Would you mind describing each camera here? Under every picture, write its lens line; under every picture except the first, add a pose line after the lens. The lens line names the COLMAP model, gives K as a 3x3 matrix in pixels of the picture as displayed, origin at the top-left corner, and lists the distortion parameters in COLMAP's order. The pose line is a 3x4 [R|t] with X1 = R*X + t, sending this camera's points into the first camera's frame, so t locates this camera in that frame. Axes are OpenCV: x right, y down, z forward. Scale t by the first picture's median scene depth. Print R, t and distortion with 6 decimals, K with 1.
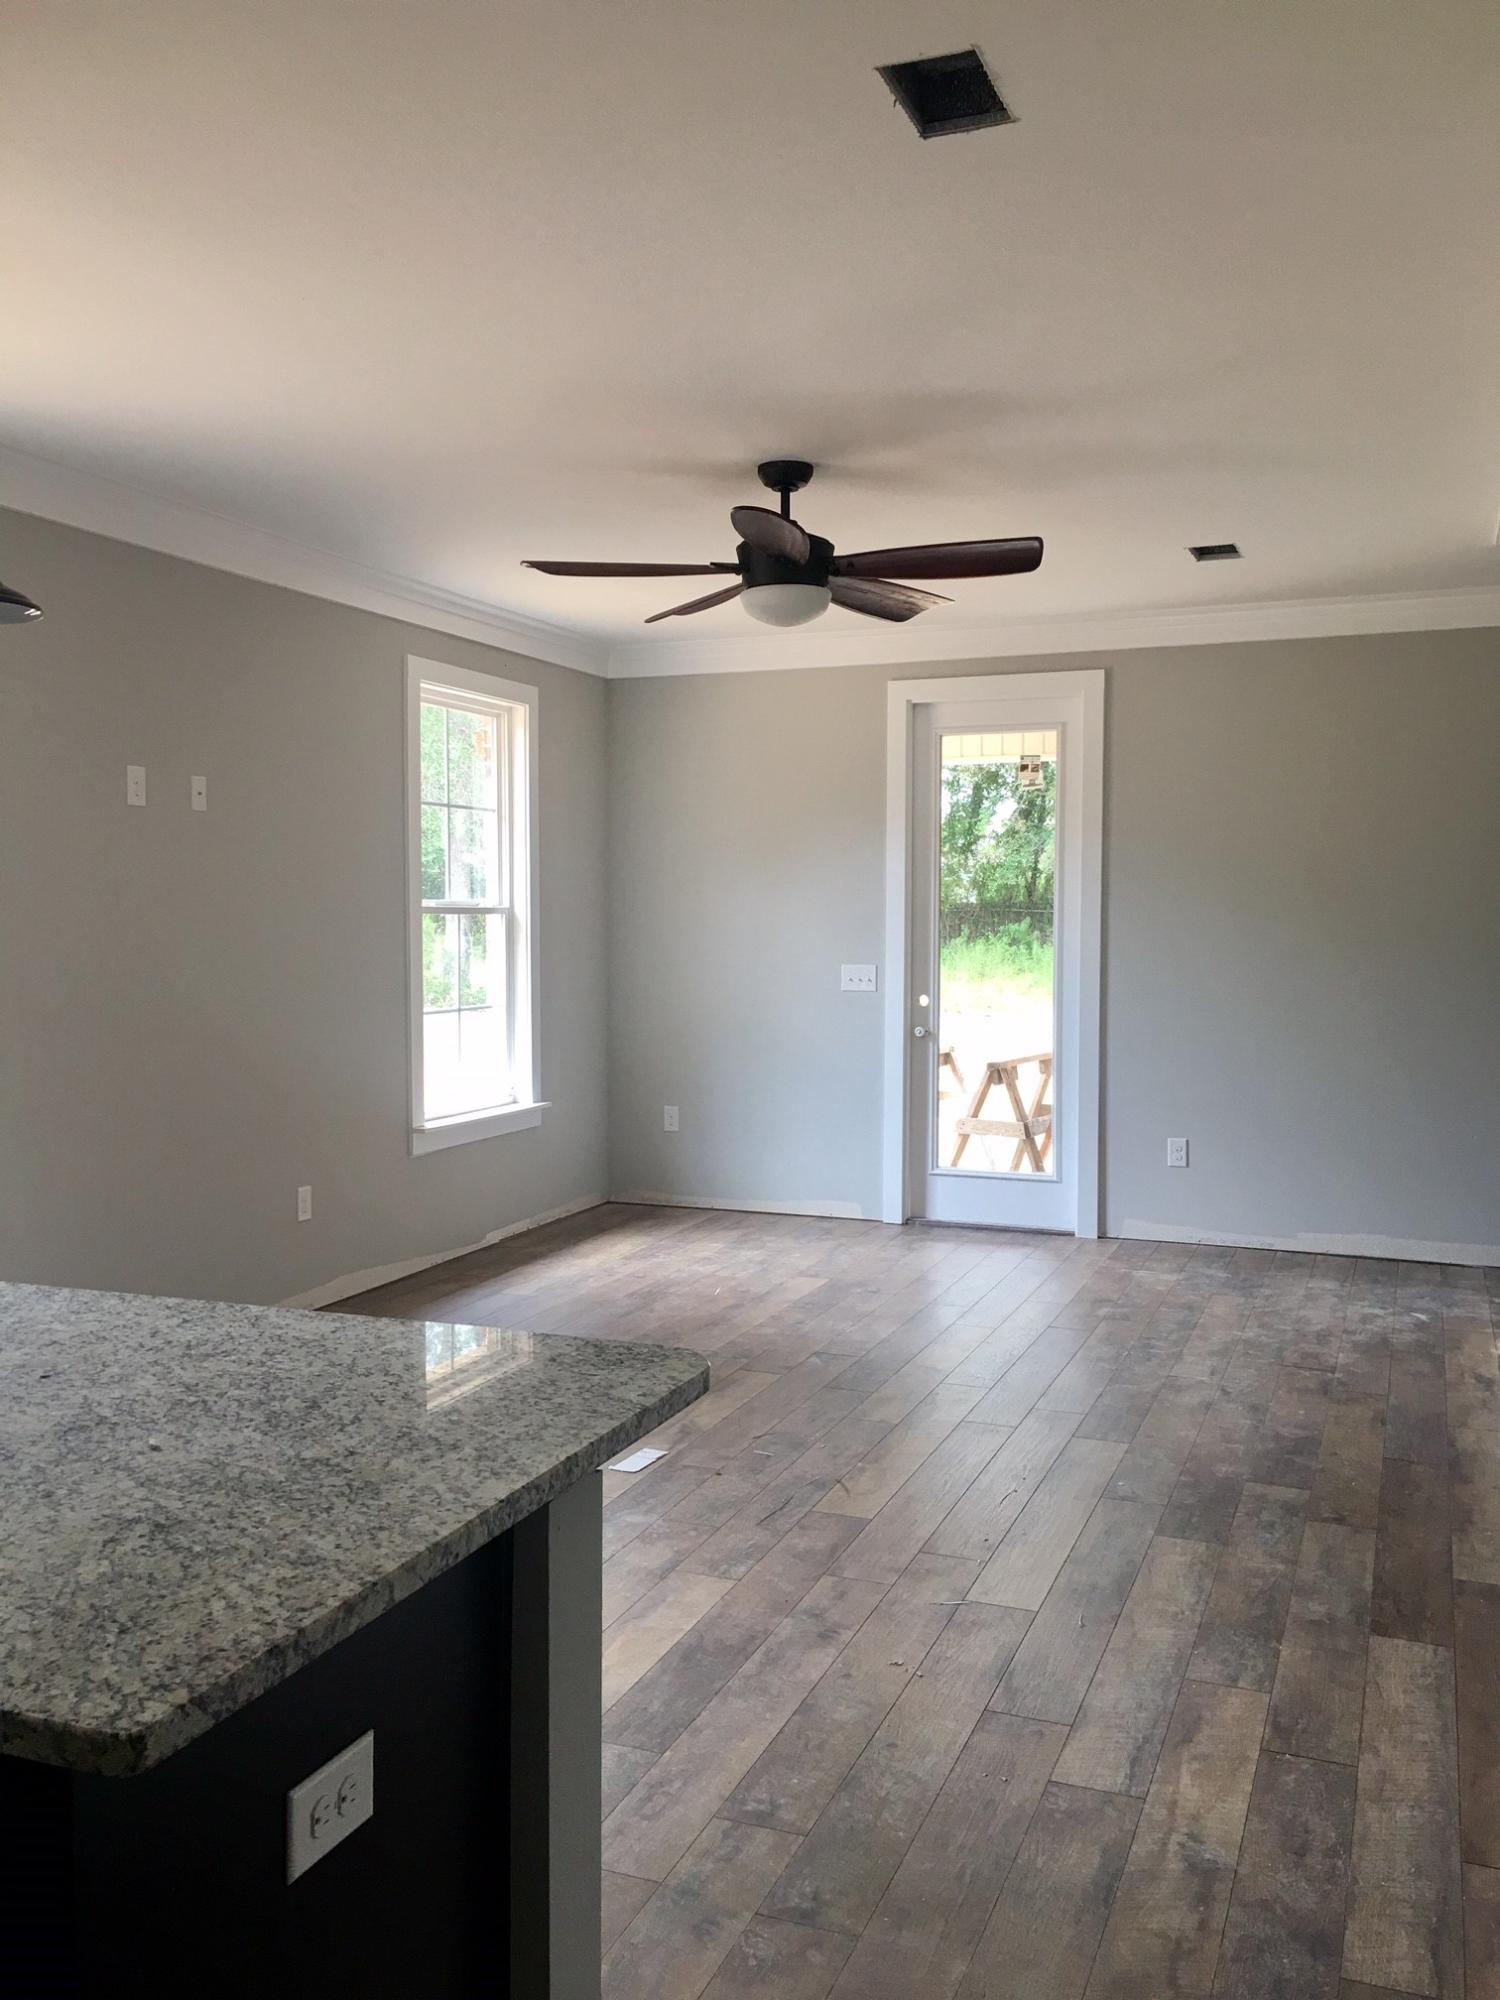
lens RADIAL K [[1707.6, 0, 760.3], [0, 1707.6, 1005.6], [0, 0, 1]] dist [0.043587, -0.039813]
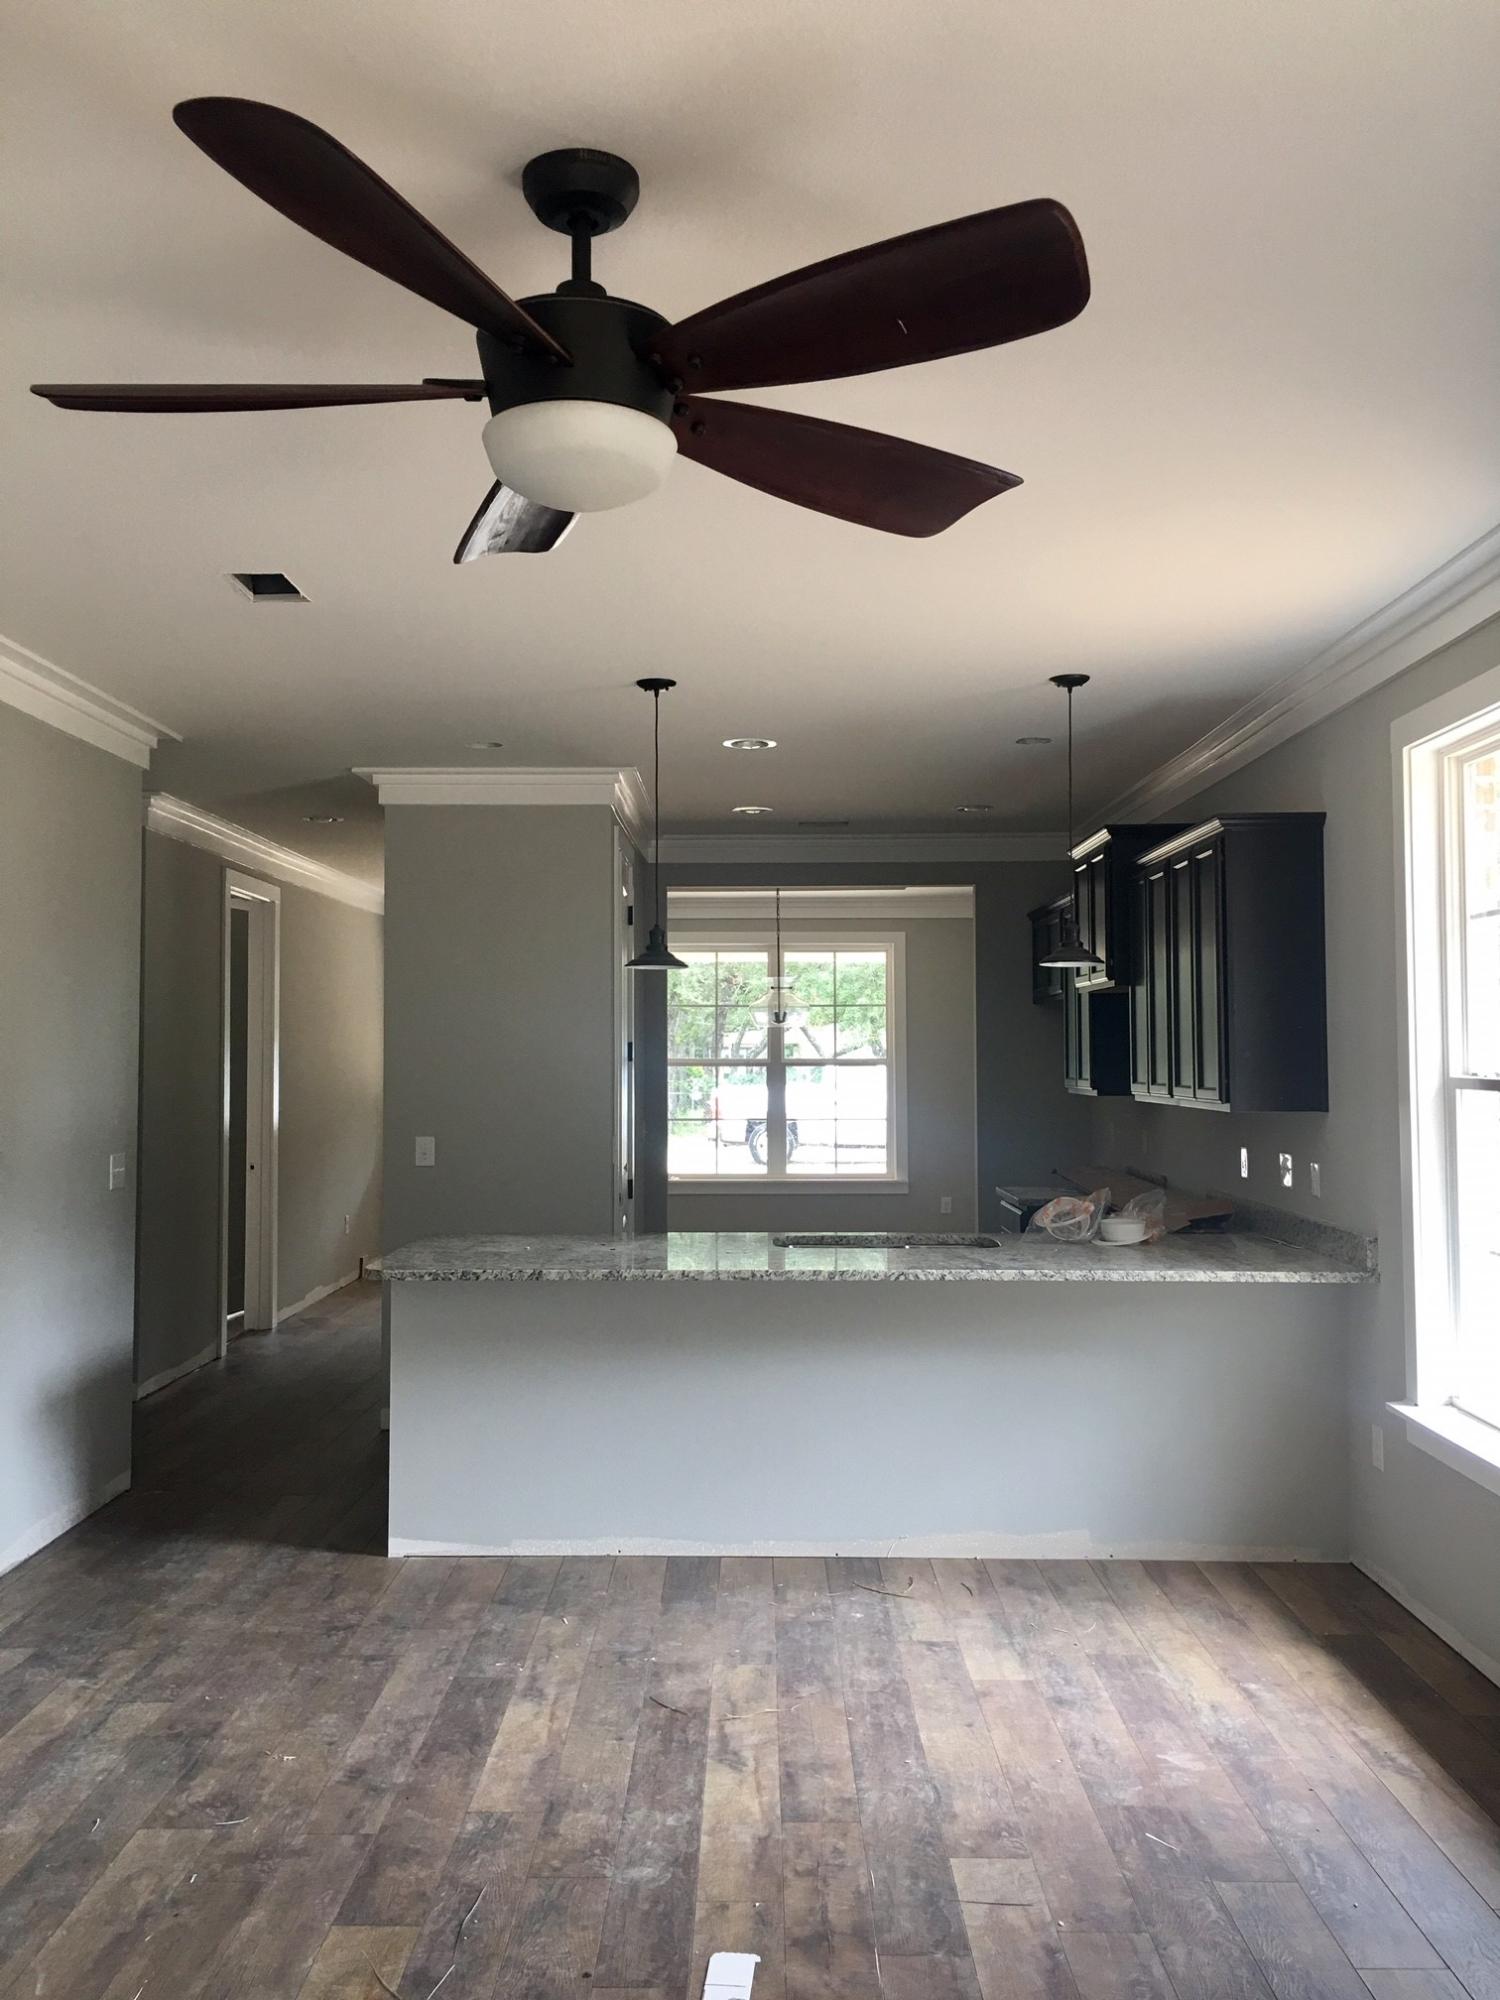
lens RADIAL K [[1707.6, 0, 749.7], [0, 1707.6, 999.4], [0, 0, 1]] dist [0.043587, -0.039813]
pose [[-0.934763, -0.011789, -0.355077, 0.201884], [-0.017493, 0.999764, 0.012859, -0.134843], [0.354842, 0.018232, -0.934749, 2.136690]]
